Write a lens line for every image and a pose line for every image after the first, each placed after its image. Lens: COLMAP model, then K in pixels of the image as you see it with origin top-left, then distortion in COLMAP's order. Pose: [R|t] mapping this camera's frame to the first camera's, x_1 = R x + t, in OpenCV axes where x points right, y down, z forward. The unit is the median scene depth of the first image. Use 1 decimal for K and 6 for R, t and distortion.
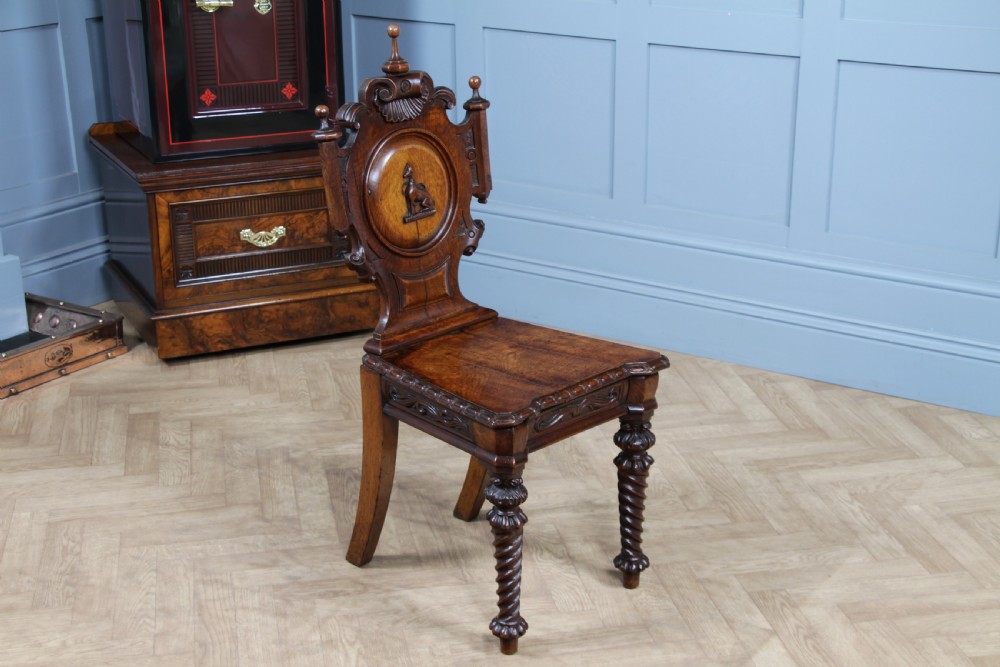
lens RADIAL K [[1555.7, 0, 500.3], [0, 1555.7, 338.9], [0, 0, 1]] dist [0.124767, 0.000000]
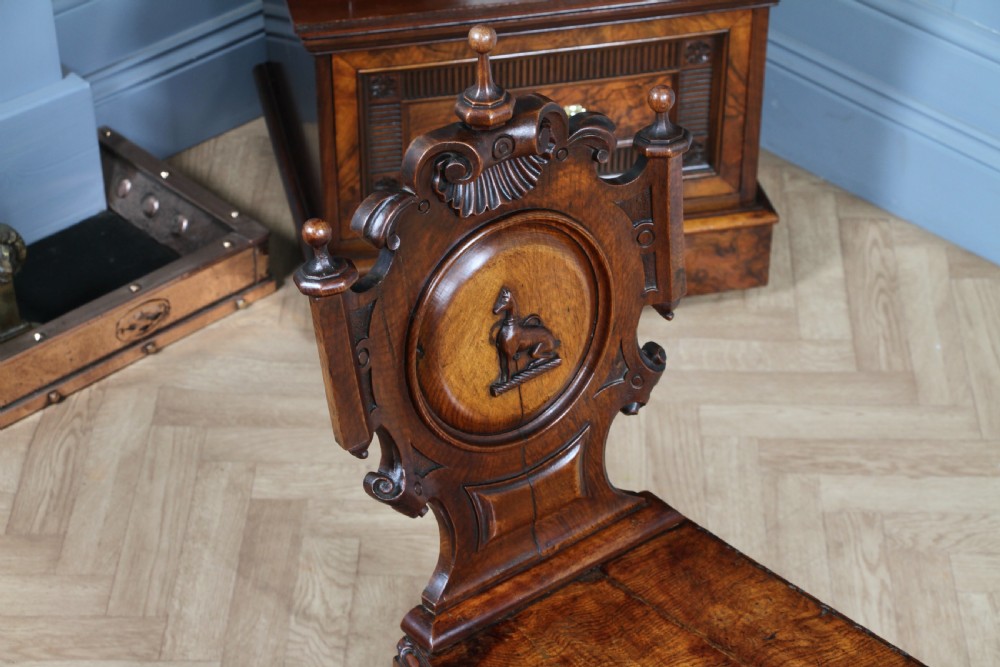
lens RADIAL K [[2453.8, 0, 504.7], [0, 2453.8, 334.3], [0, 0, 1]] dist [0.371241, 0.000000]
pose [[0.975598, 0.137421, -0.171241, -0.019969], [-0.081398, 0.950711, 0.299205, -0.270836], [0.203918, -0.277965, 0.938698, 0.264136]]
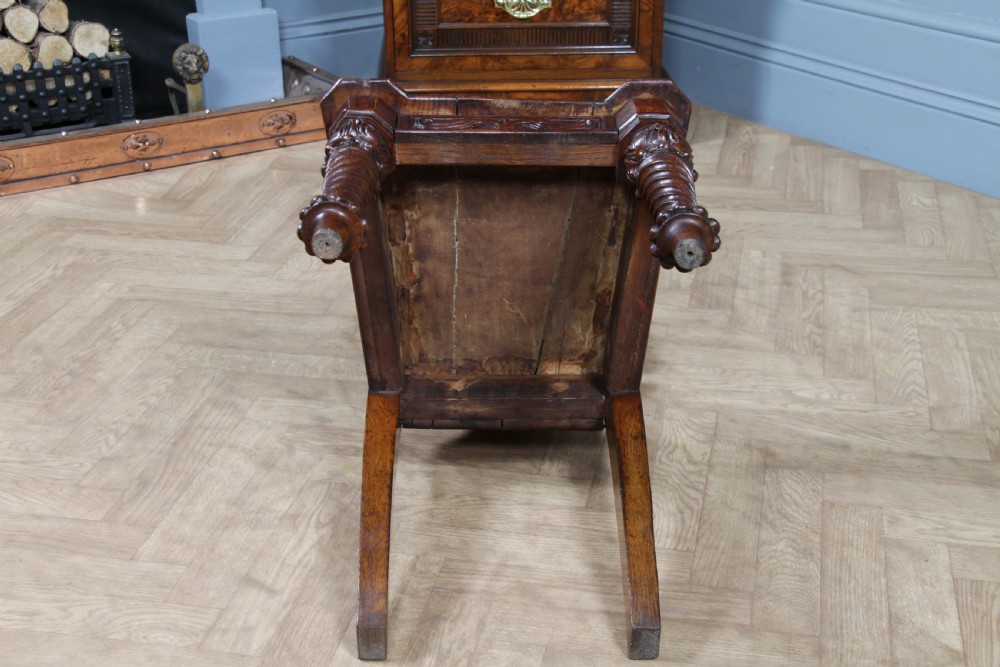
lens RADIAL K [[1383.3, 0, 499.8], [0, 1383.3, 371.8], [0, 0, 1]] dist [0.059774, 0.000000]
pose [[0.922138, 0.169903, -0.347556, 0.136559], [-0.126933, 0.981542, 0.143048, 0.022571], [0.365445, -0.087794, 0.926683, 0.353155]]
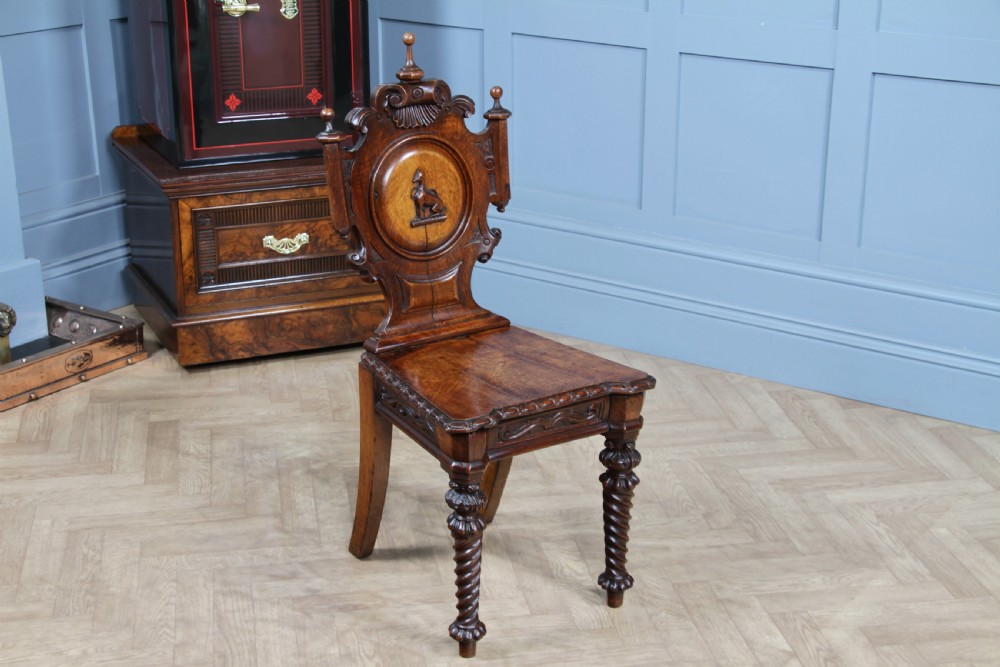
lens RADIAL K [[1630.3, 0, 496.6], [0, 1630.3, 341.1], [0, 0, 1]] dist [0.147884, 0.000000]
pose [[0.999709, 0.014476, -0.019299, 0.002432], [-0.014466, 0.999895, 0.000625, -0.007222], [0.019306, -0.000345, 0.999814, -0.036367]]
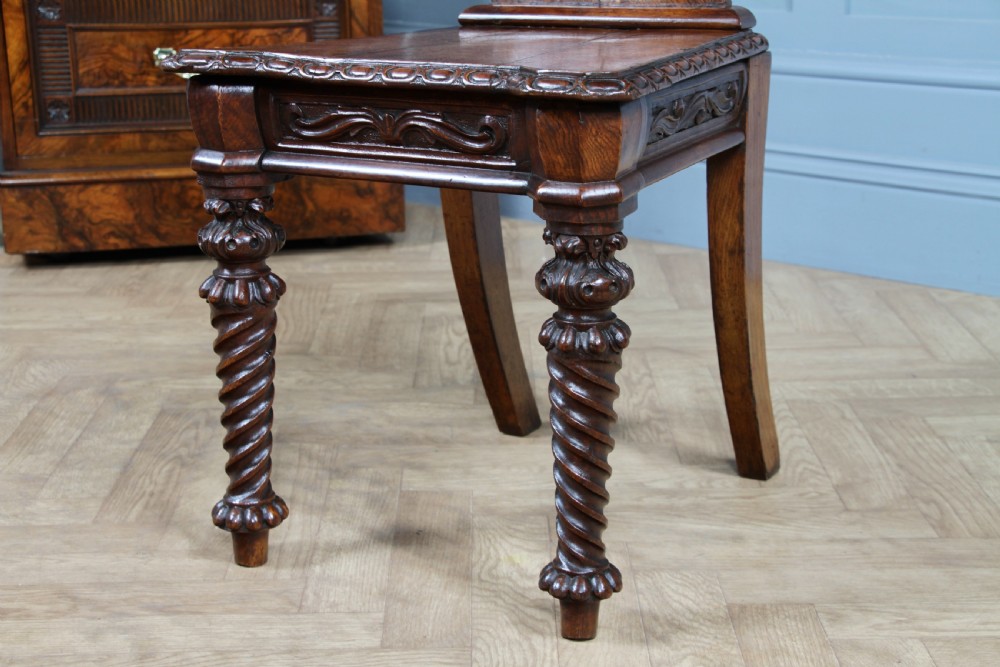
lens RADIAL K [[1727.5, 0, 498.8], [0, 1727.5, 342.2], [0, 0, 1]] dist [0.172984, 0.000000]
pose [[0.983600, 0.041486, -0.175528, 0.096625], [-0.053424, 0.996529, -0.063842, 0.088552], [0.172271, 0.072173, 0.982402, 0.421698]]
